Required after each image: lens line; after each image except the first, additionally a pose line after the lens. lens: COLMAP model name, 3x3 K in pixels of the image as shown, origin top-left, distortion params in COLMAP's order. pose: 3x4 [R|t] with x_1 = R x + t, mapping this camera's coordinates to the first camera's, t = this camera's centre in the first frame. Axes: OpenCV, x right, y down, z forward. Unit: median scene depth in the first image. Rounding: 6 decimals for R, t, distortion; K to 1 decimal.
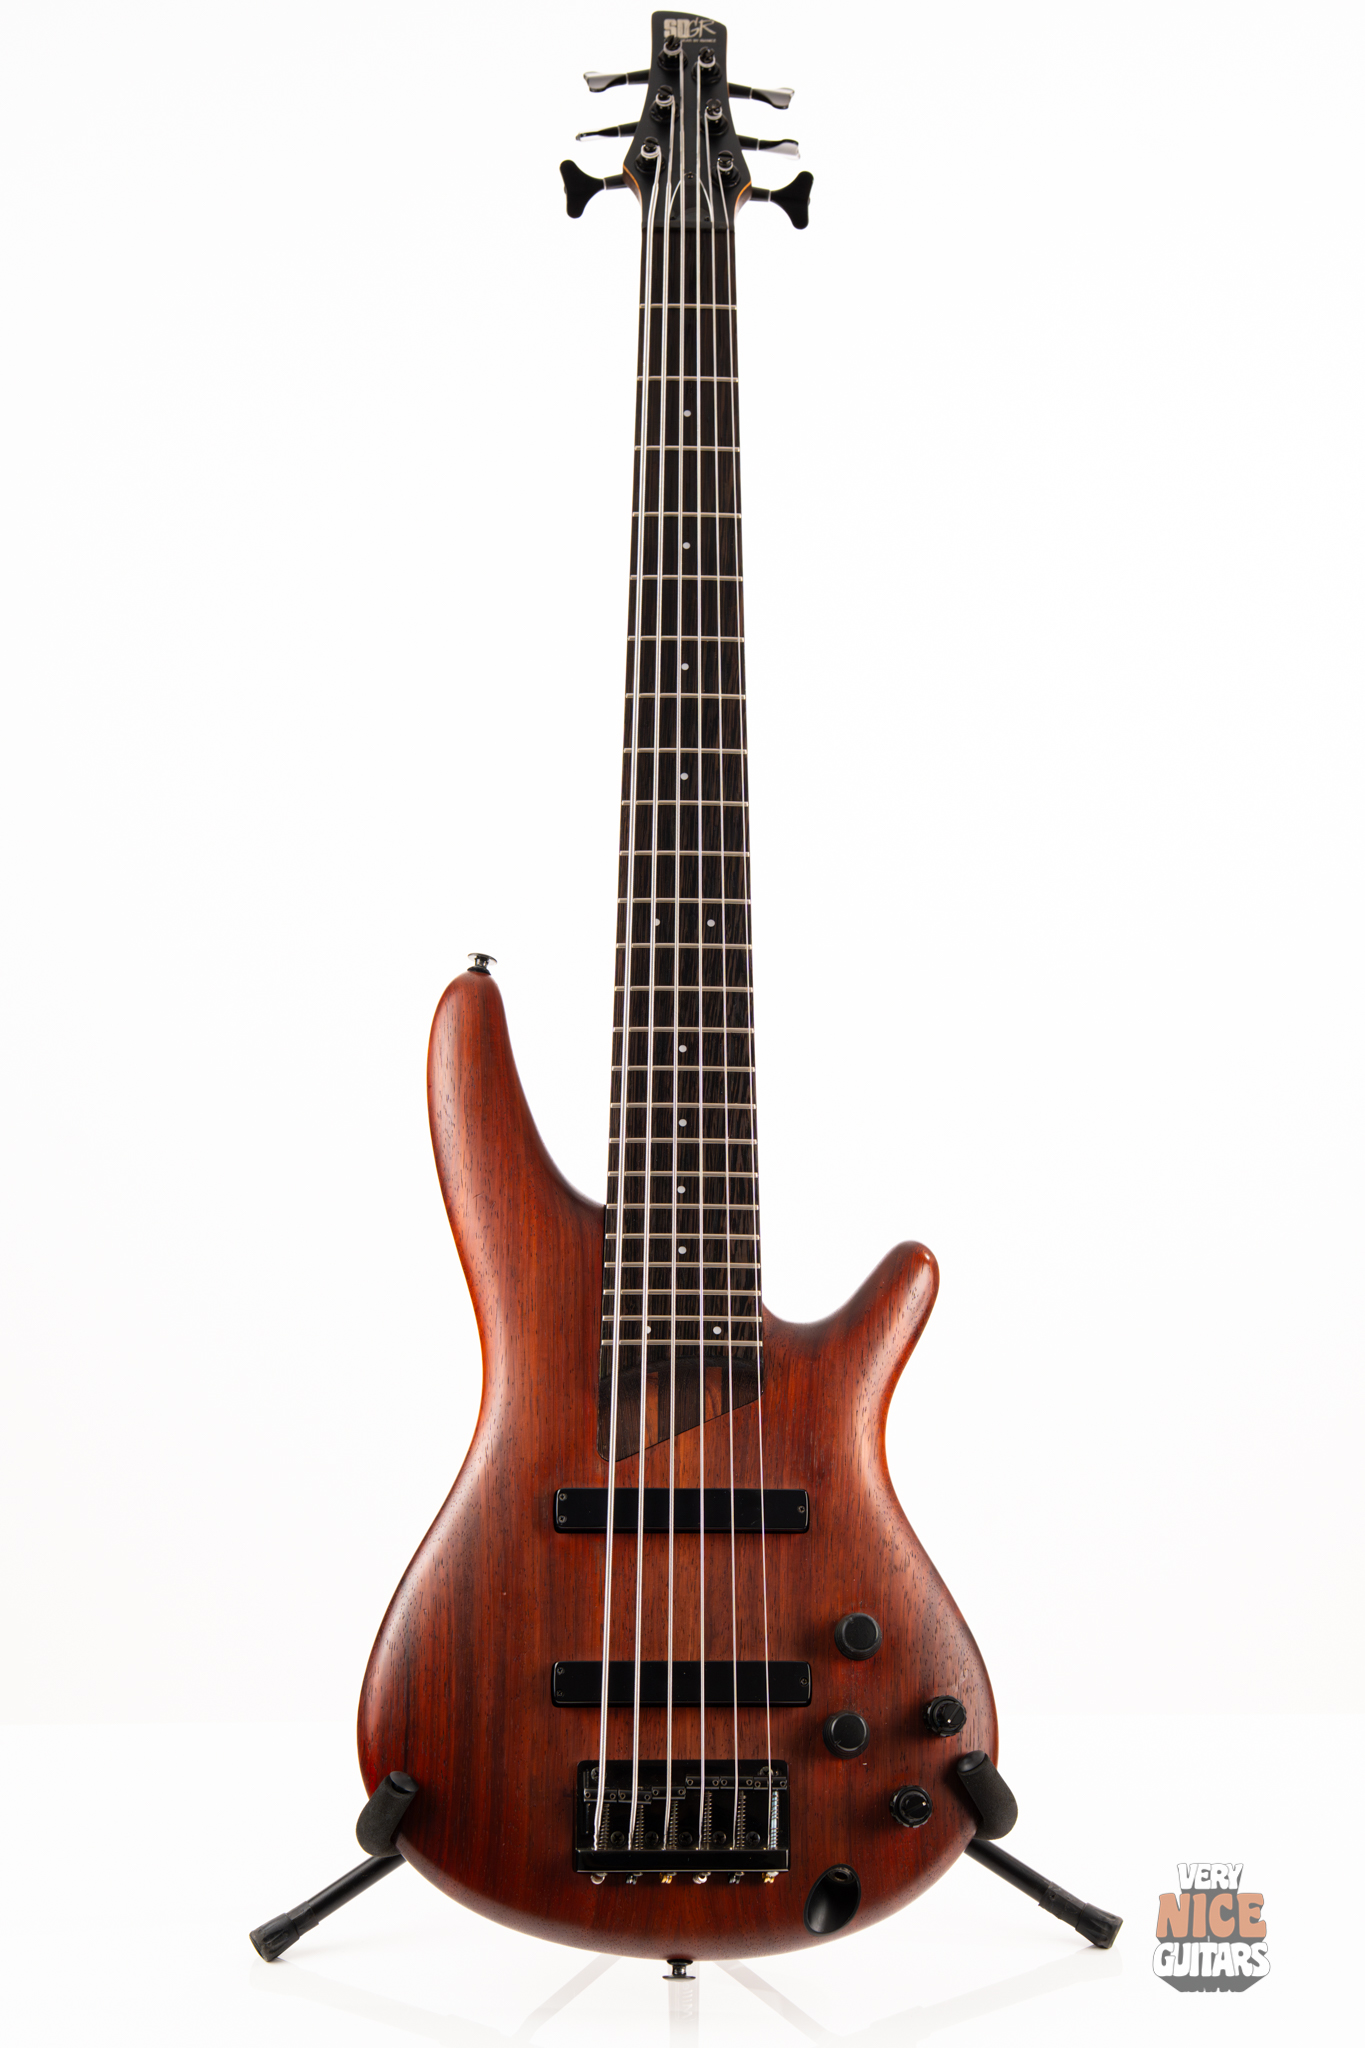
lens RADIAL K [[2944.3, 0, 743.2], [0, 2944.3, 1048.6], [0, 0, 1]] dist [0.047783, 0.000000]
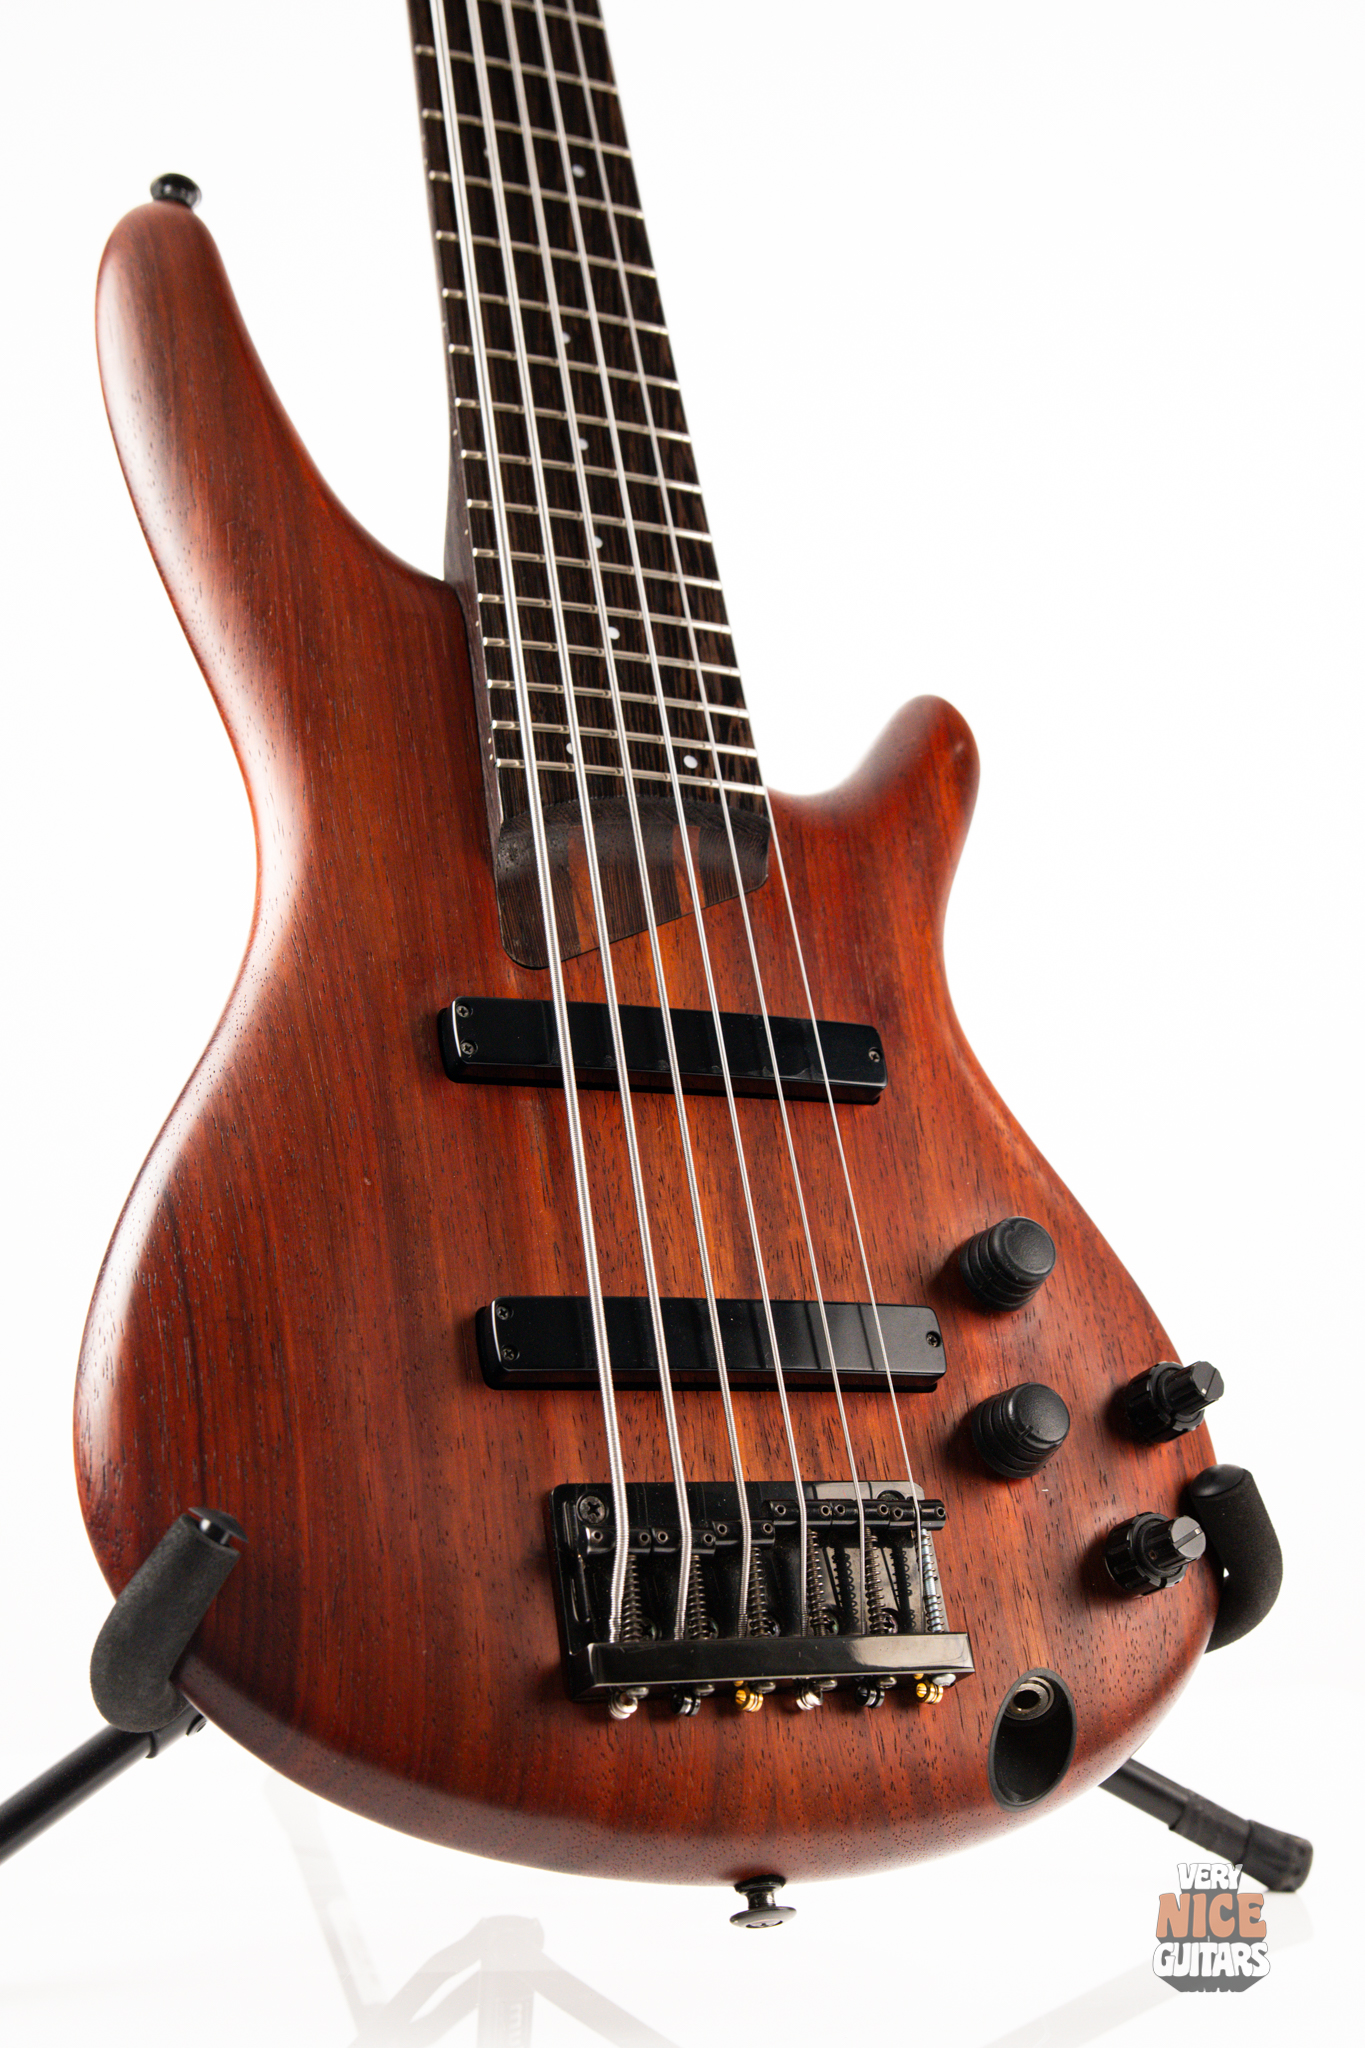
lens RADIAL K [[2944.3, 0, 735.7], [0, 2944.3, 978.2], [0, 0, 1]] dist [0.047783, 0.000000]
pose [[0.918904, 0.053672, 0.390812, -0.217499], [0.021375, 0.982471, -0.185186, 0.239680], [-0.393901, 0.178522, 0.901650, 0.501660]]
